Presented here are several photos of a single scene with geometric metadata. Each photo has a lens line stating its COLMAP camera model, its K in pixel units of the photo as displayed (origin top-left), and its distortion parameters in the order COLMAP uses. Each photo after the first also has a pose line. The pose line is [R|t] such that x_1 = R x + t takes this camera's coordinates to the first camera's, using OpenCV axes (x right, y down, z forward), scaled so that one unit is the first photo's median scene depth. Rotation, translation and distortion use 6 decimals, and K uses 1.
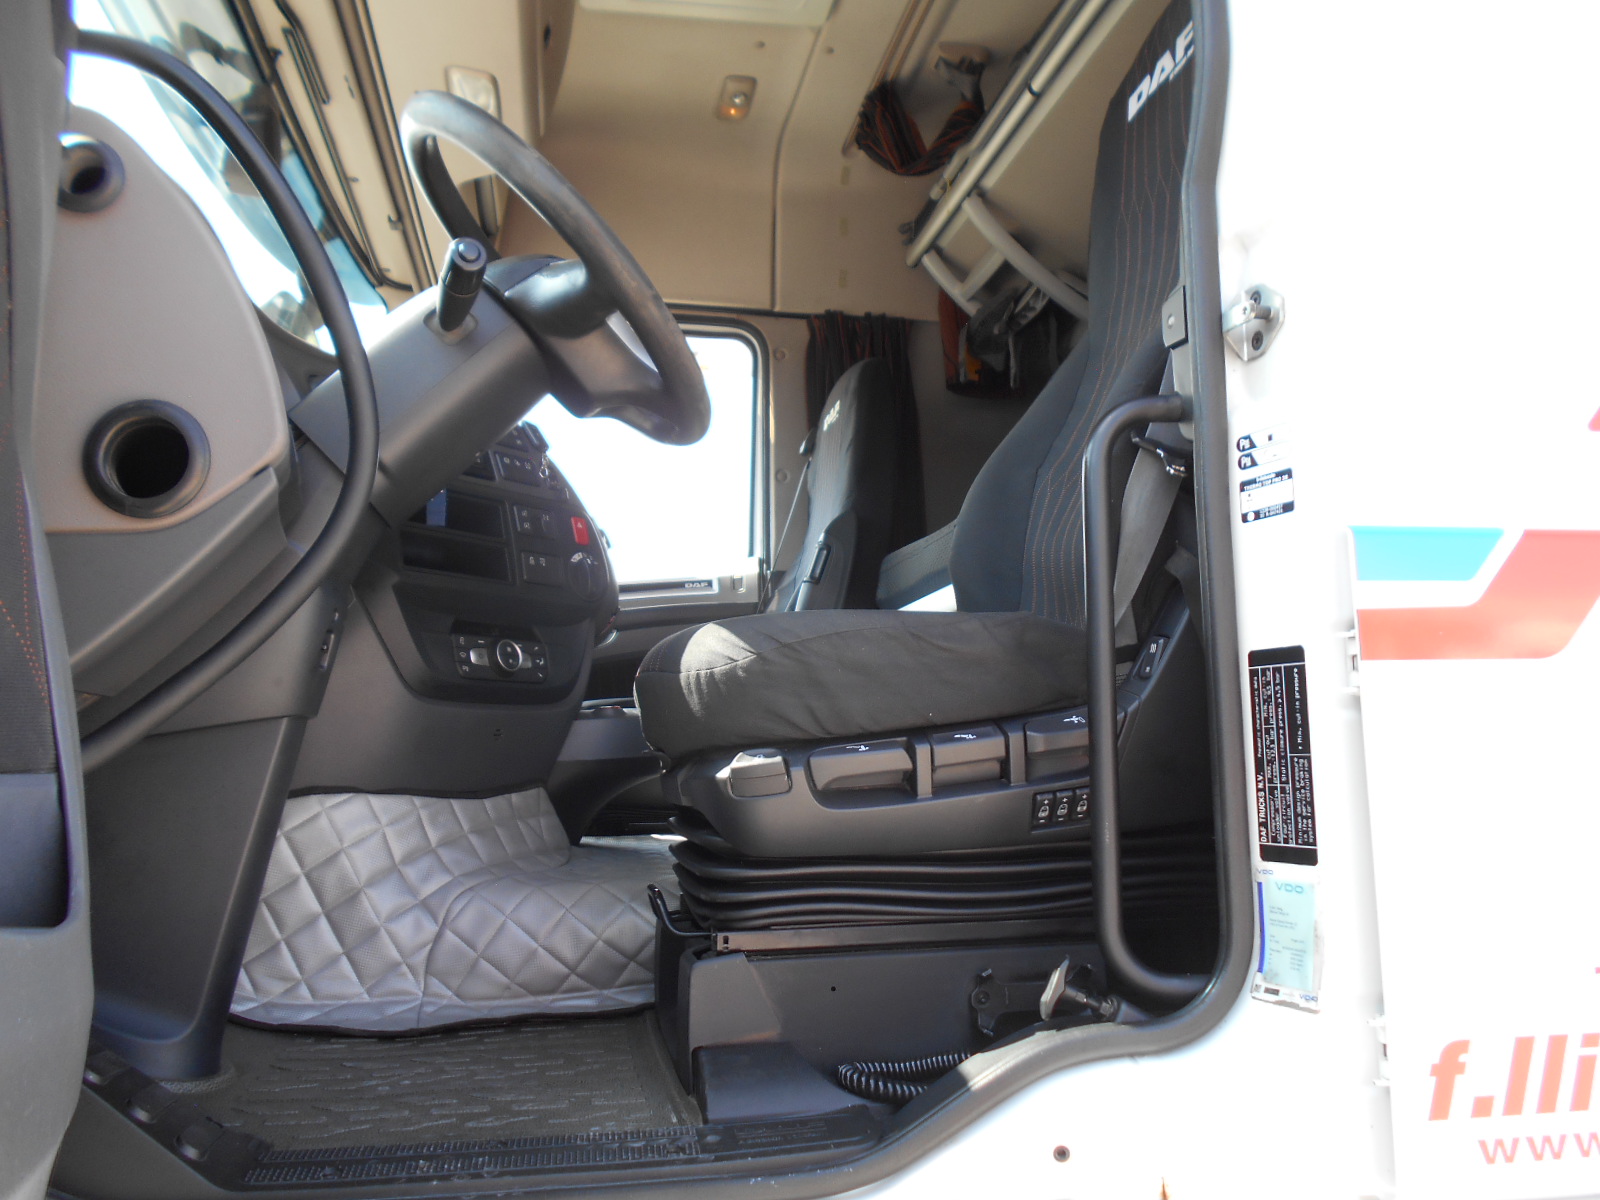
lens RADIAL K [[1241.3, 0, 817.7], [0, 1241.3, 596.2], [0, 0, 1]] dist [-0.029280, 0.038133]
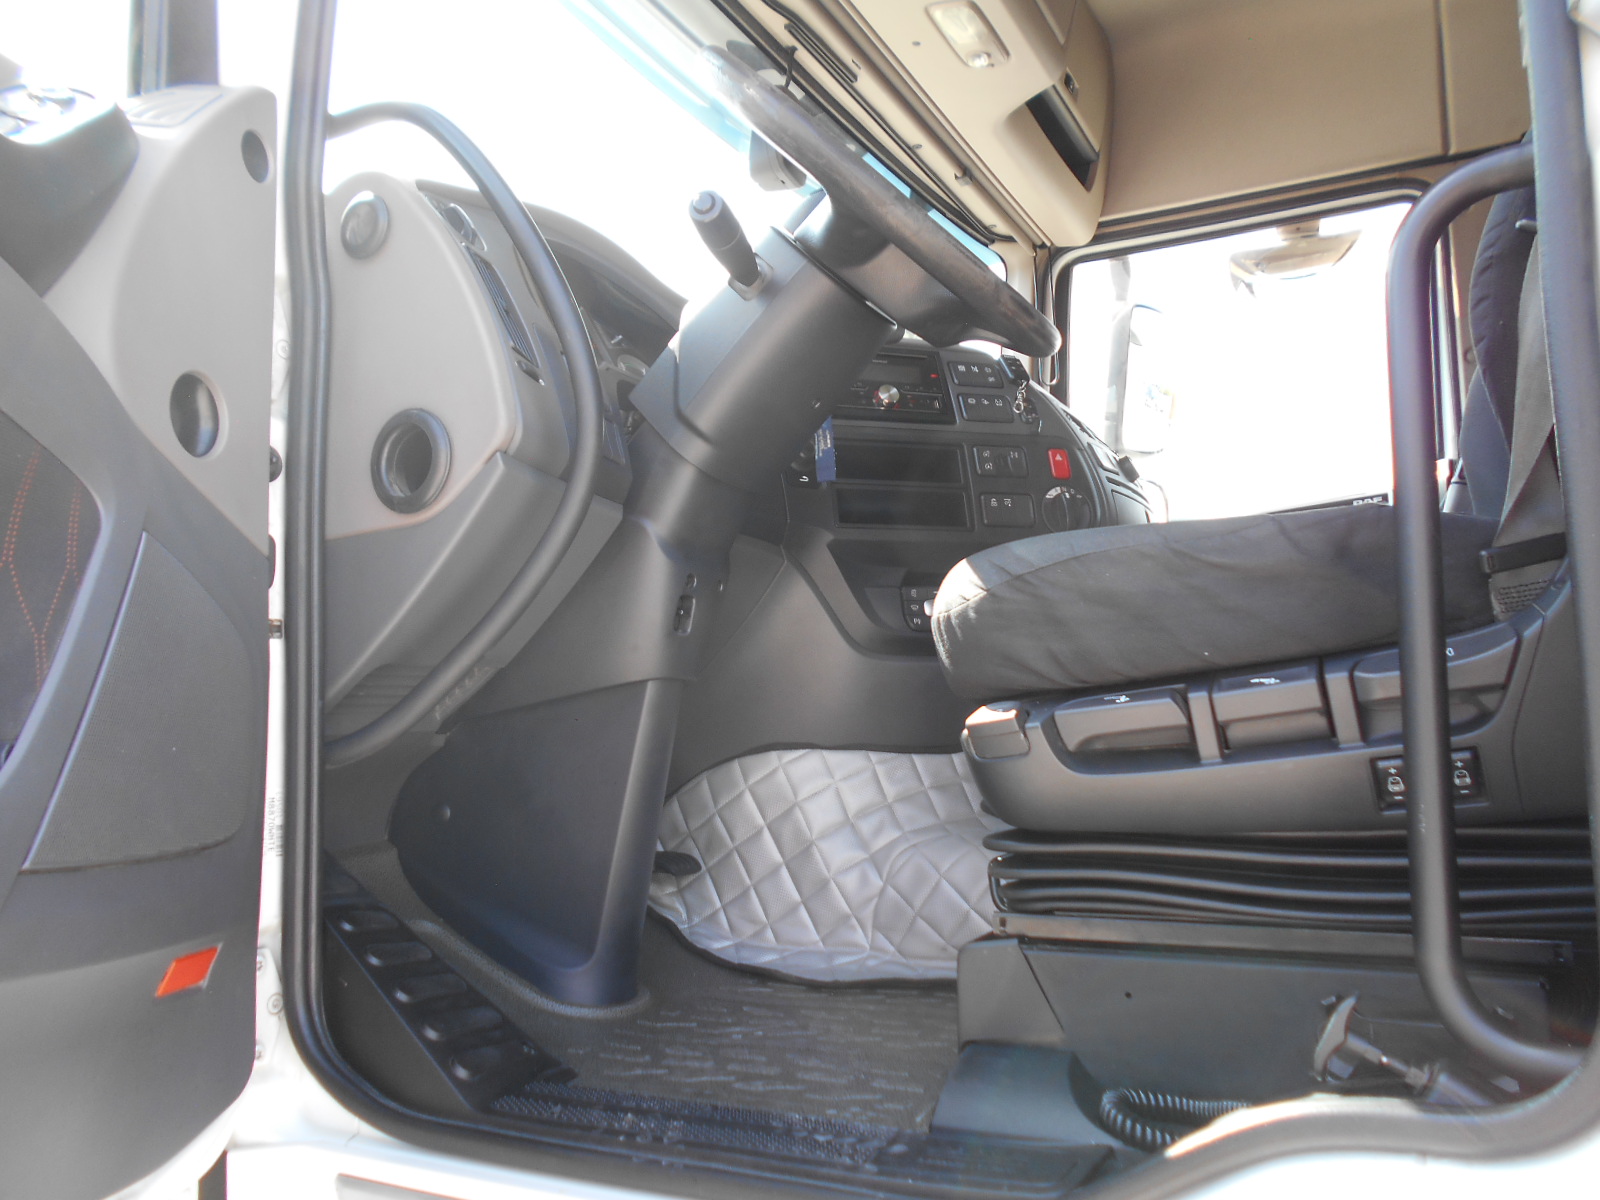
lens RADIAL K [[1241.3, 0, 790.9], [0, 1241.3, 609.4], [0, 0, 1]] dist [-0.029280, 0.038133]
pose [[0.796064, -0.064244, -0.601793, 0.251444], [0.096563, 0.995095, 0.021504, 0.020437], [0.597459, -0.075230, 0.798363, 0.179006]]
